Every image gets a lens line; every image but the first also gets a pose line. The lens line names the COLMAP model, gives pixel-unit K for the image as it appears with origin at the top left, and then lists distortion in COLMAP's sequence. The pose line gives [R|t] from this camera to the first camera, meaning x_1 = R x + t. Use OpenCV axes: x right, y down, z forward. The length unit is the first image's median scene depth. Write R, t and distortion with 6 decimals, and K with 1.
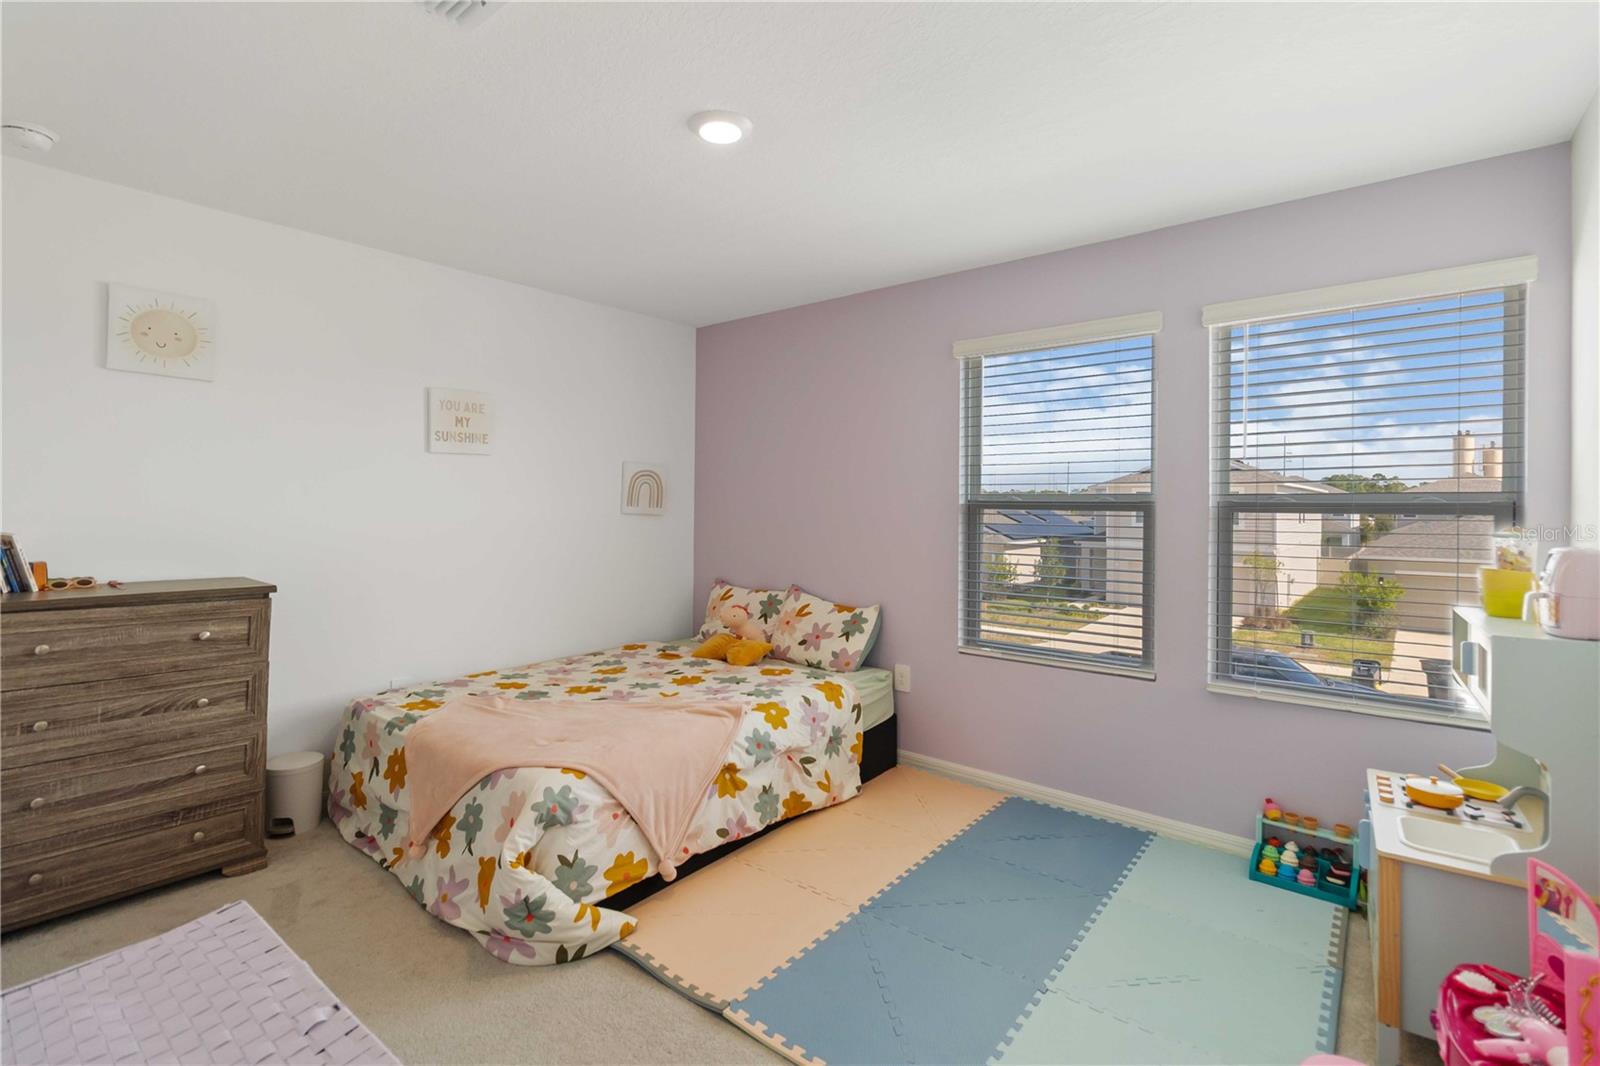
lens RADIAL K [[739.1, 0, 778.5], [0, 739.1, 507.4], [0, 0, 1]] dist [-0.012564, 0.000075]
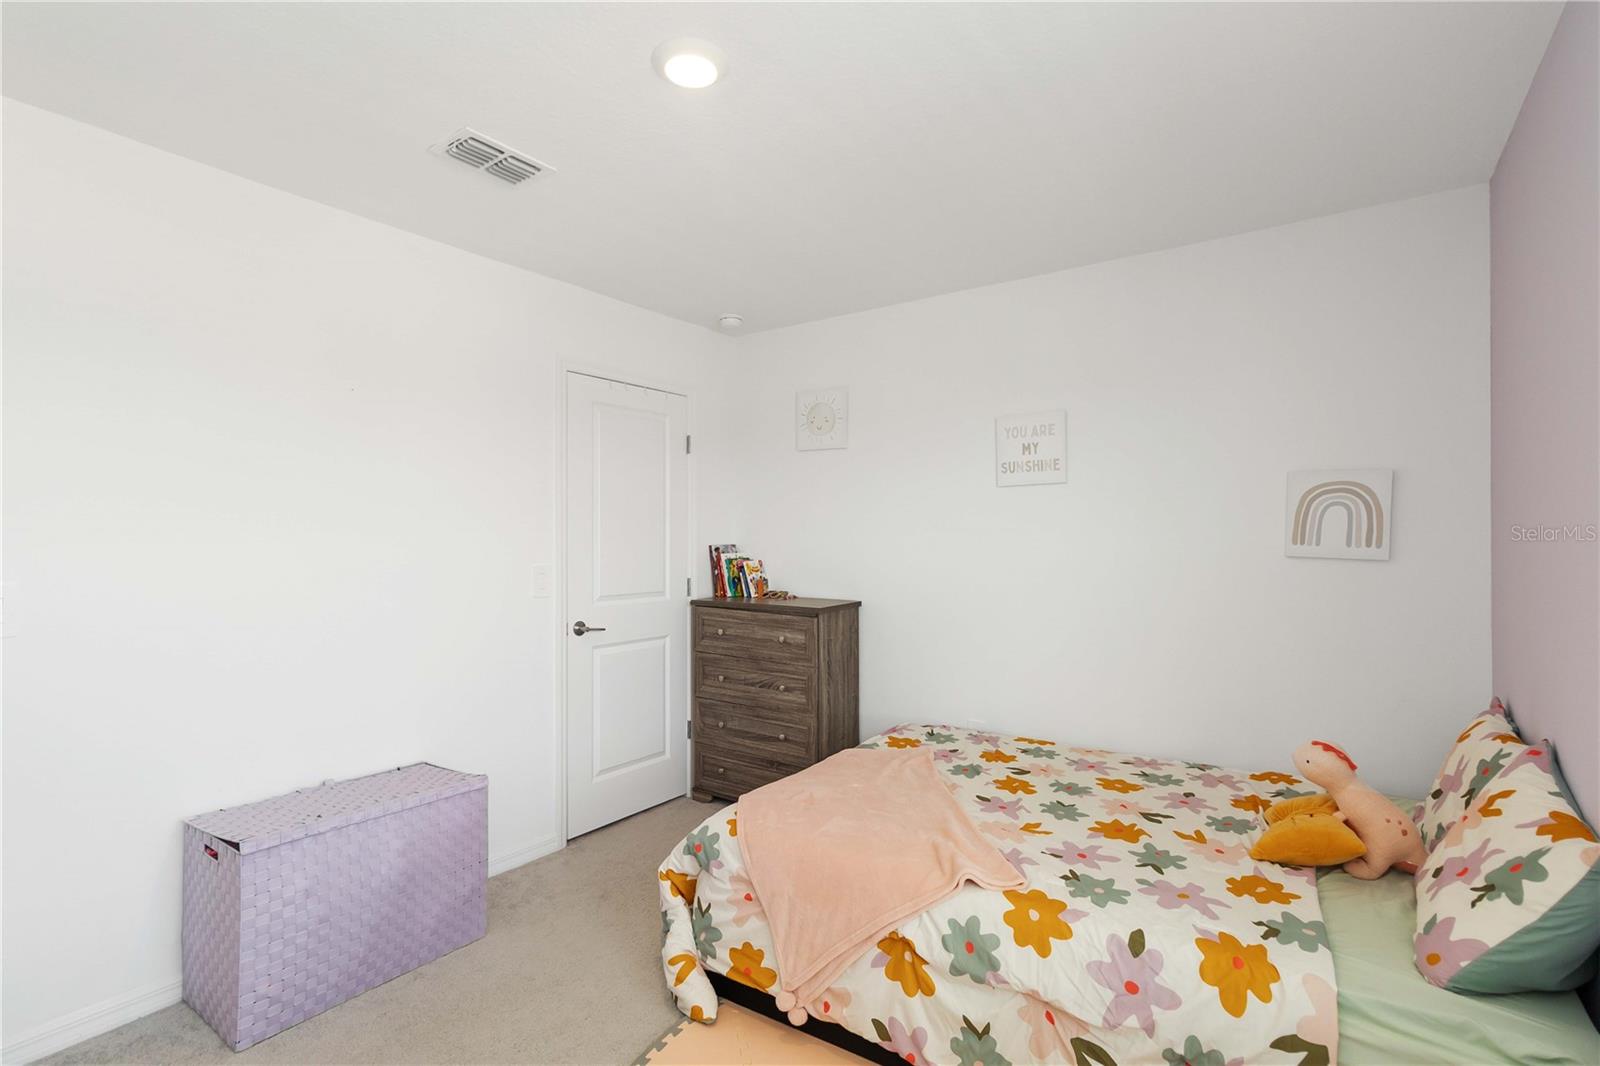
lens RADIAL K [[776.3, 0, 800.0], [0, 776.3, 533.0], [0, 0, 1]] dist [-0.001682, -0.000354]
pose [[0.086044, -0.012046, -0.996219, 0.656769], [0.001148, 0.999927, -0.011991, -0.005625], [0.996291, -0.000112, 0.086052, 0.898857]]
